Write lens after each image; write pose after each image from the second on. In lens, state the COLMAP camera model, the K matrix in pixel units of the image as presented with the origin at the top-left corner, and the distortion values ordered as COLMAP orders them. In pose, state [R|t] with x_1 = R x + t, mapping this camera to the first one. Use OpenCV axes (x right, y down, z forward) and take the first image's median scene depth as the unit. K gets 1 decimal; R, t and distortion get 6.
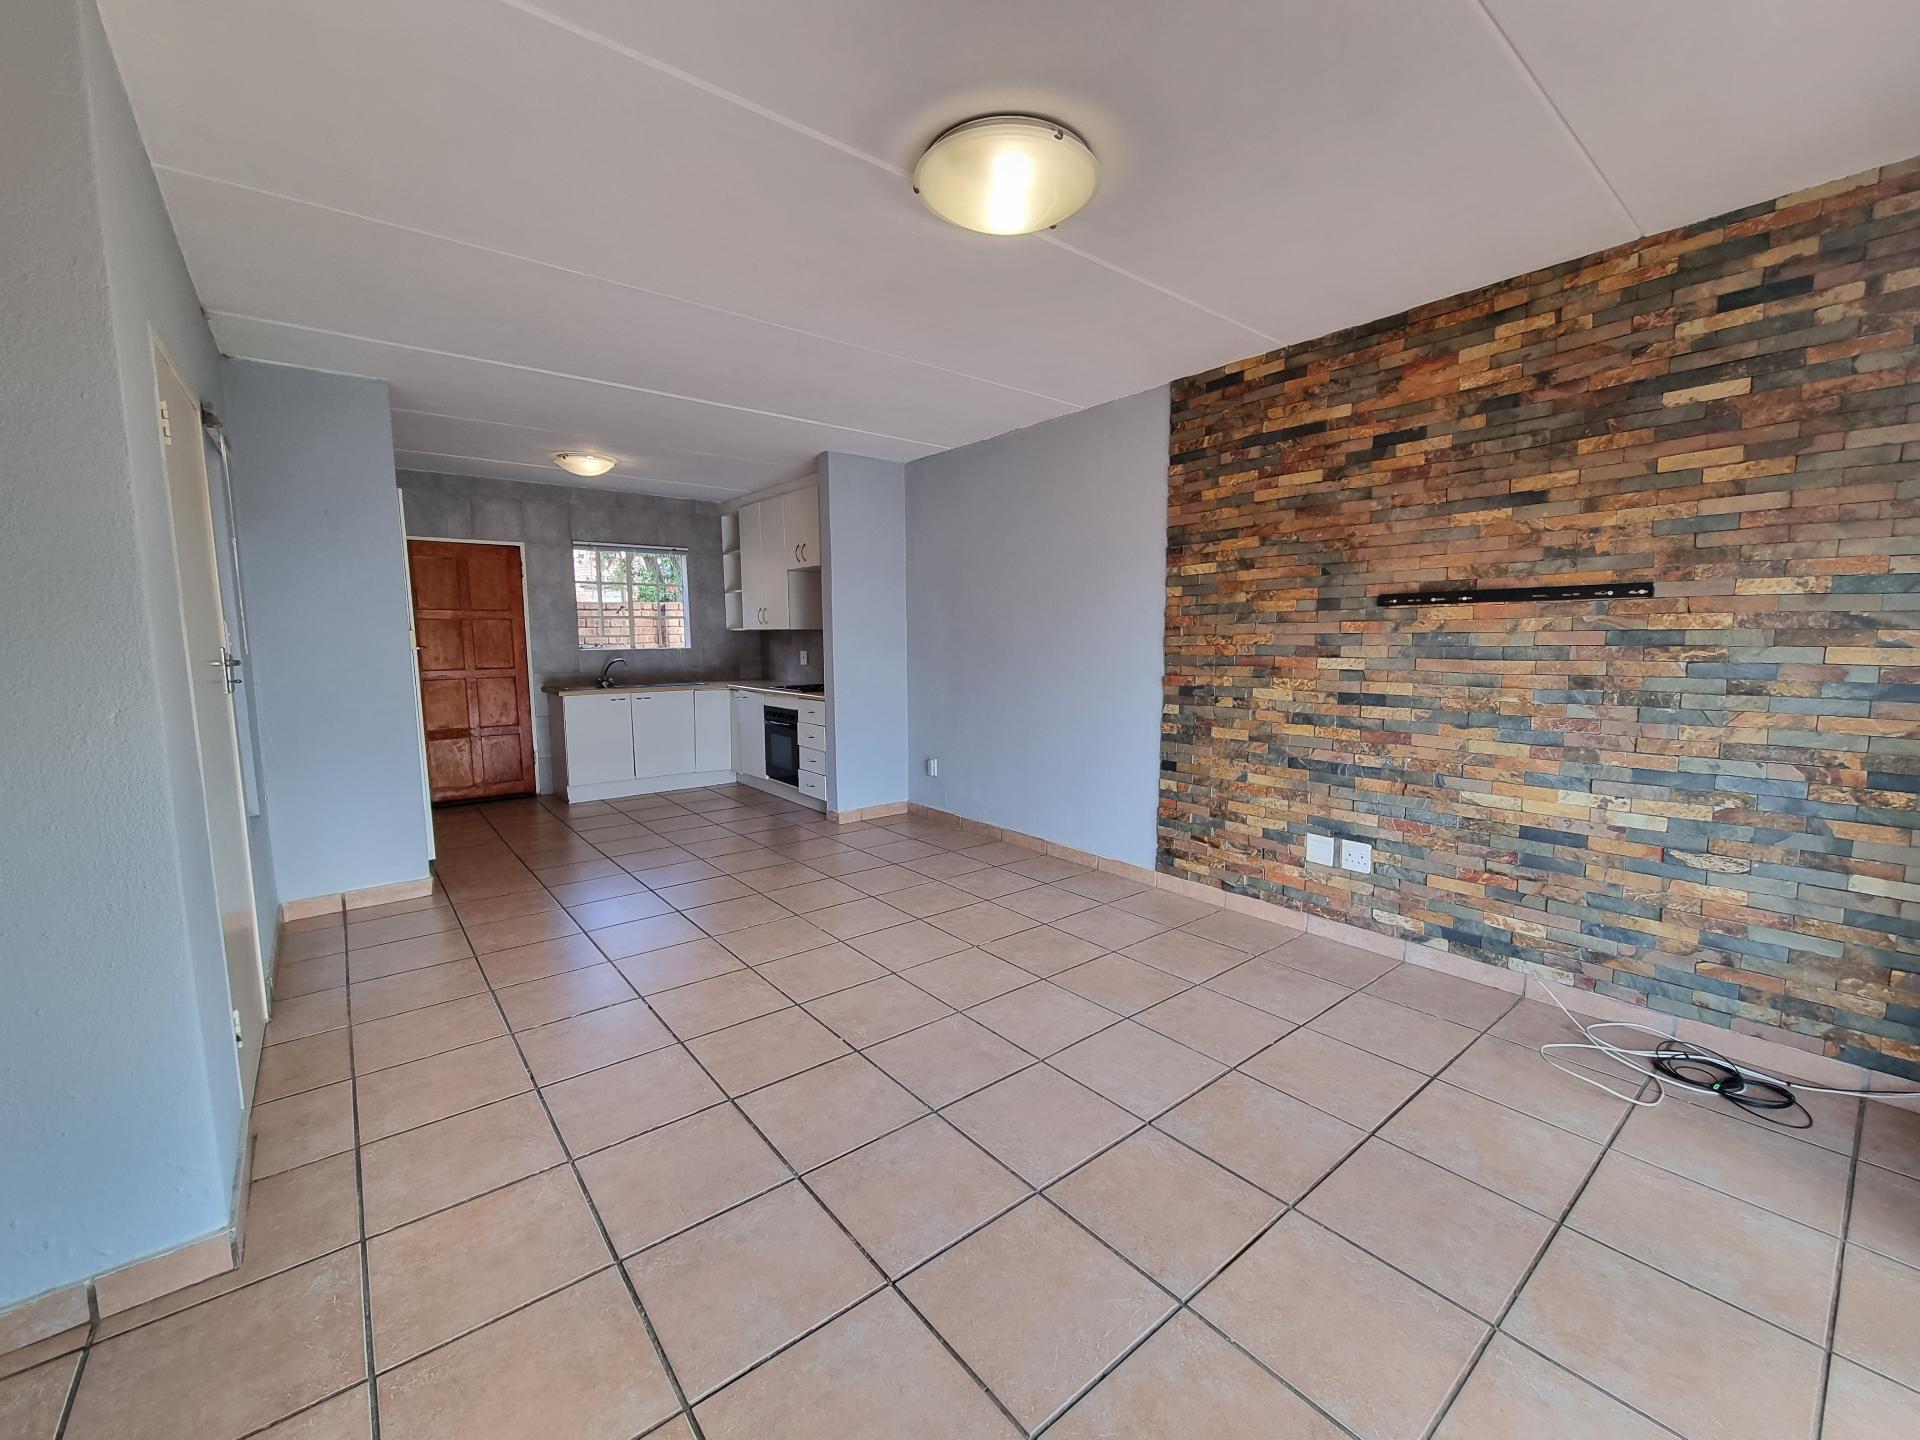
lens RADIAL K [[782.7, 0, 963.8], [0, 782.7, 720.7], [0, 0, 1]] dist [0.001488, -0.001714]
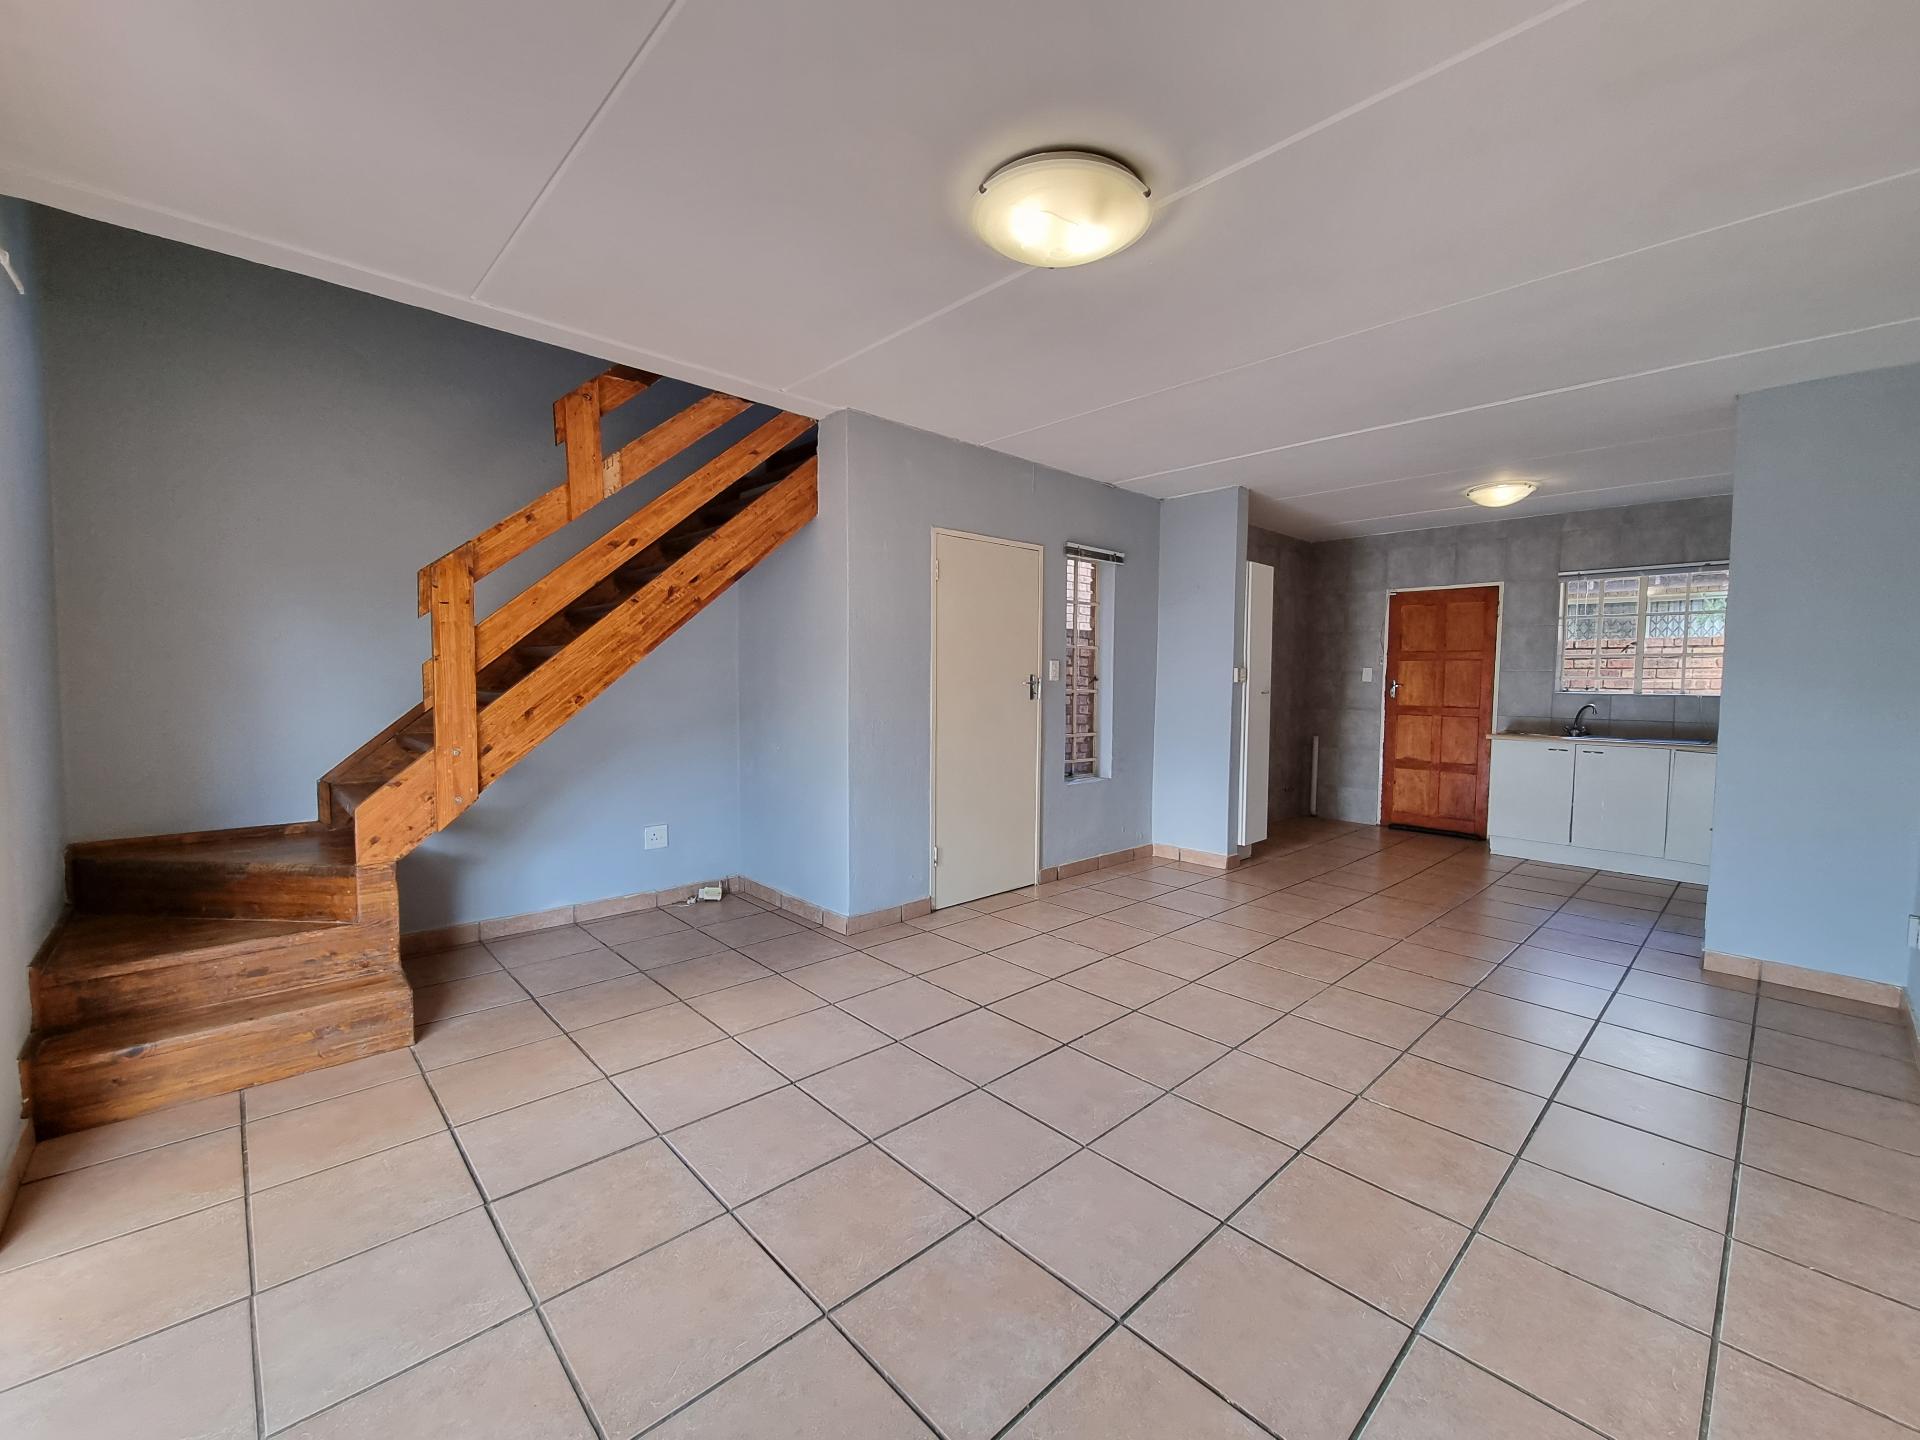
lens RADIAL K [[782.7, 0, 994.6], [0, 782.7, 724.0], [0, 0, 1]] dist [0.001488, -0.001714]
pose [[0.095250, 0.066961, -0.993199, 0.362208], [-0.122437, 0.990947, 0.055068, -0.027400], [0.987895, 0.116359, 0.102587, 0.295134]]
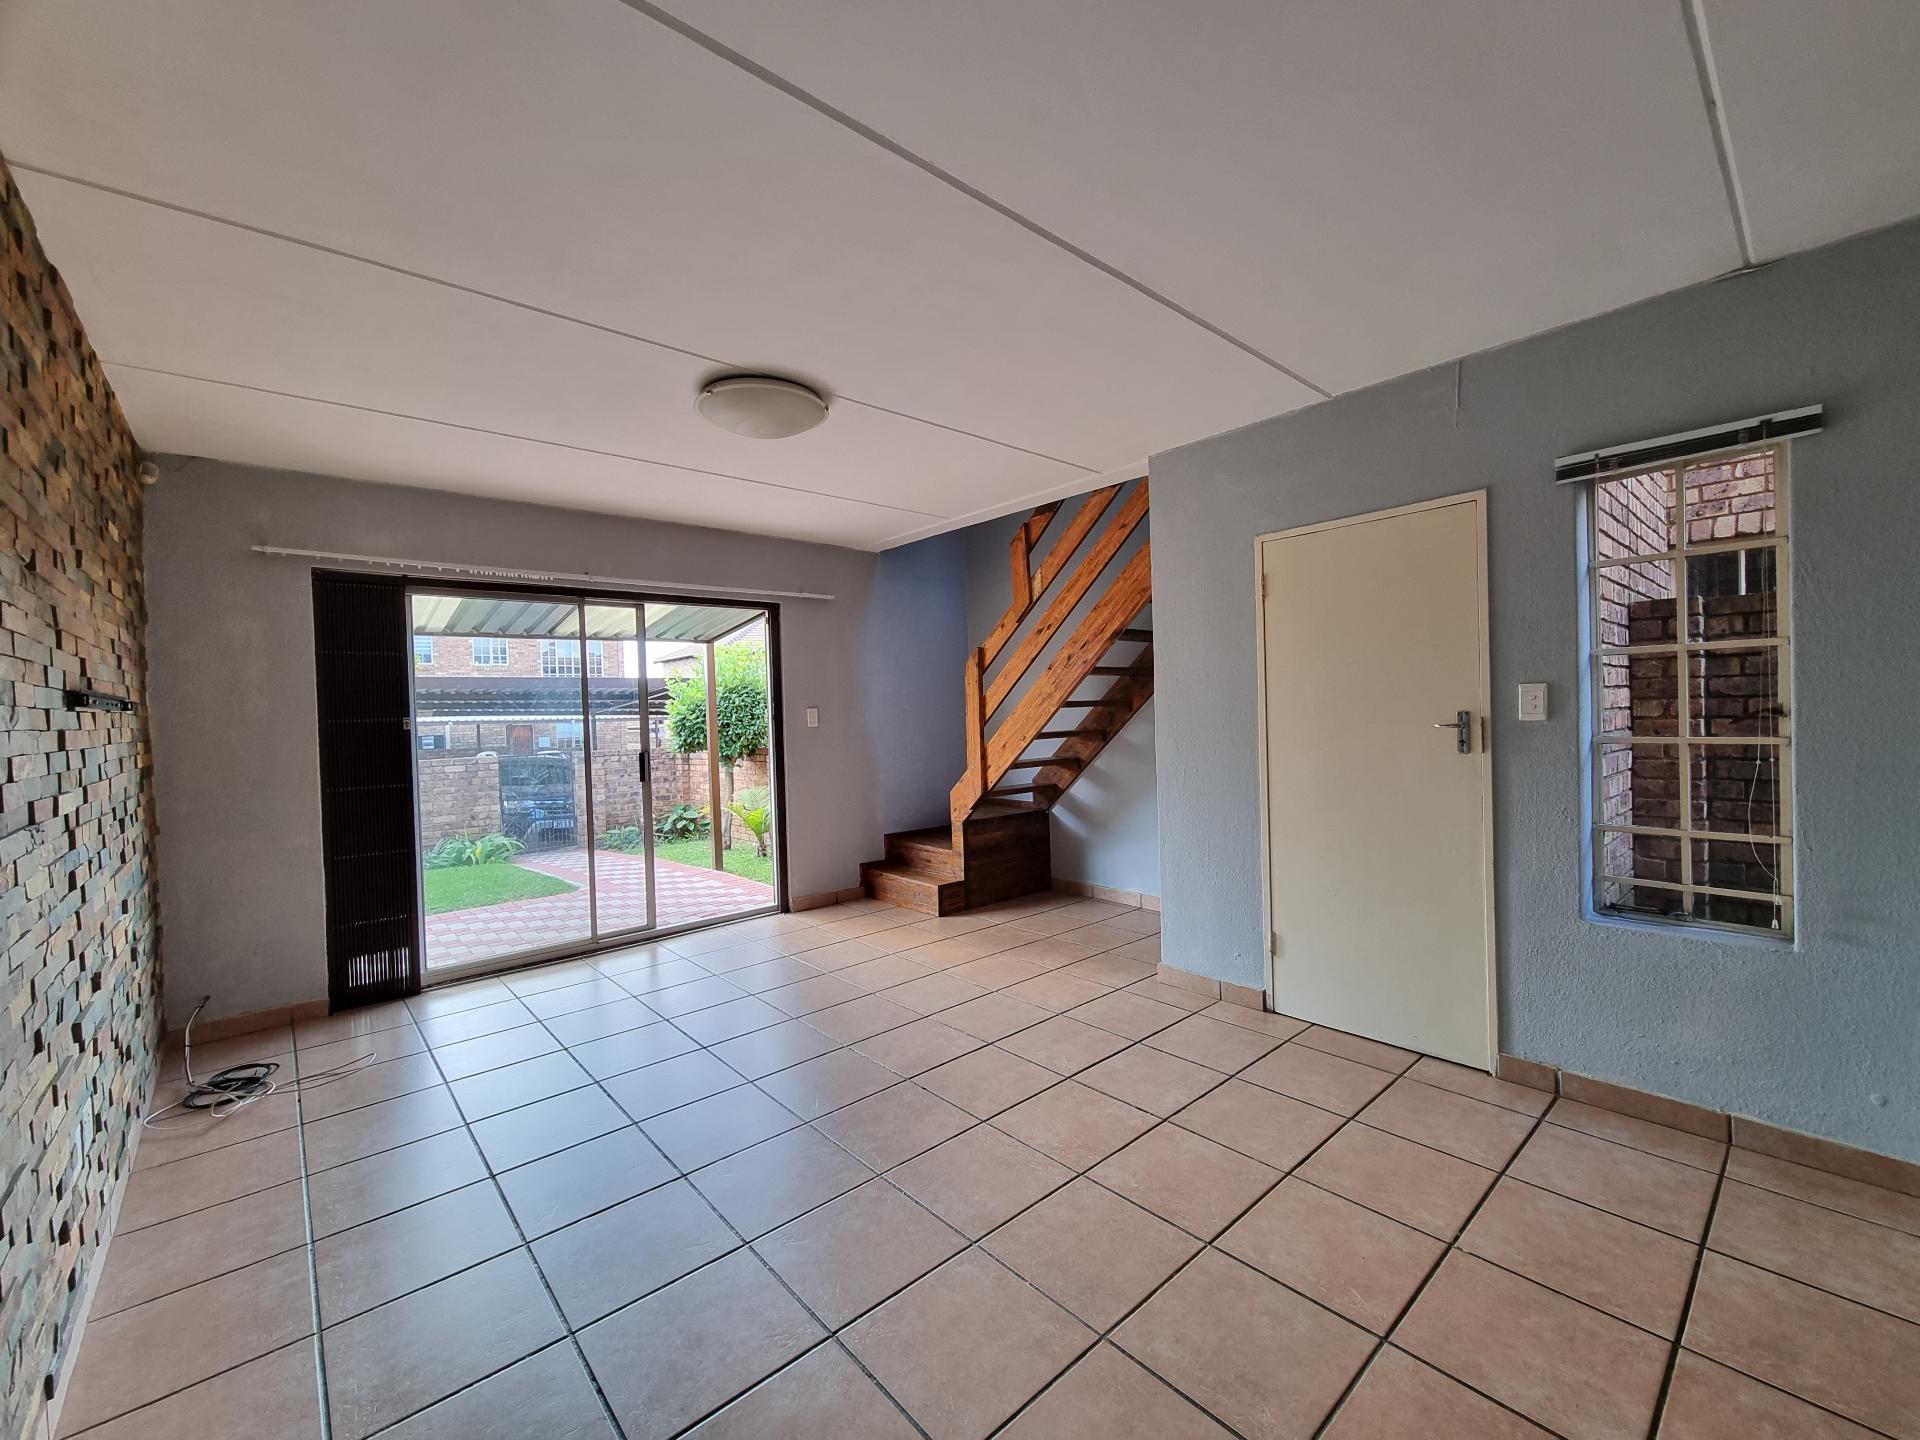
lens RADIAL K [[782.7, 0, 962.3], [0, 782.7, 721.7], [0, 0, 1]] dist [0.001488, -0.001714]
pose [[-0.998577, 0.037311, -0.038110, -0.076712], [0.032206, 0.991412, 0.126747, -0.097134], [0.042512, 0.125339, -0.991203, 0.831744]]
